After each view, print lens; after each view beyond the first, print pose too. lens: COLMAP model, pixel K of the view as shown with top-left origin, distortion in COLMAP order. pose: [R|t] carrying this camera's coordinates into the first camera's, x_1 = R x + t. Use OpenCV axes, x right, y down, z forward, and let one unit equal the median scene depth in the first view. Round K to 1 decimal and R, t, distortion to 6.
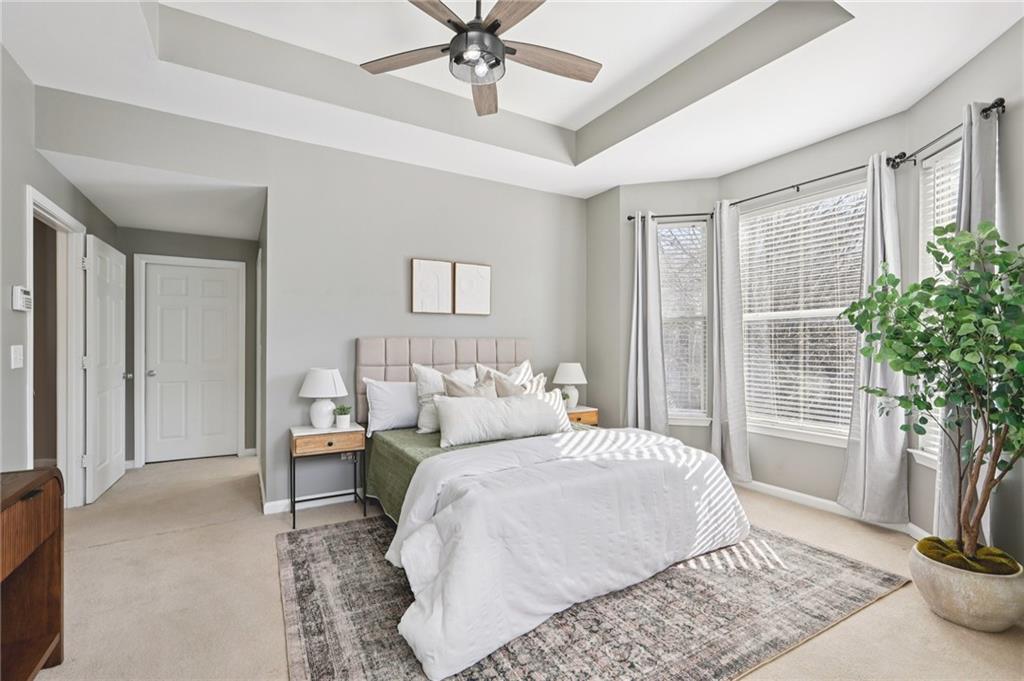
lens RADIAL K [[459.0, 0, 515.8], [0, 459.0, 344.7], [0, 0, 1]] dist [0.000500, 0.000072]
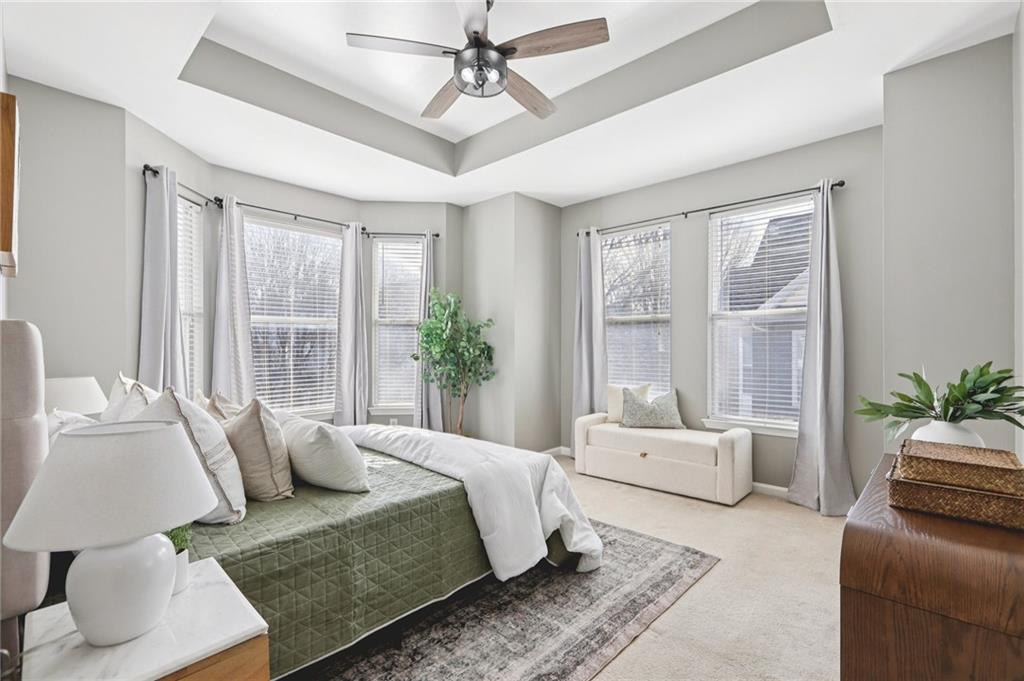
lens RADIAL K [[459.0, 0, 515.8], [0, 459.0, 344.7], [0, 0, 1]] dist [0.000500, 0.000072]
pose [[-0.295374, 0.001031, 0.955381, -1.177254], [-0.000065, 0.999999, -0.001099, -0.001081], [-0.955382, -0.000387, -0.295374, 1.298770]]
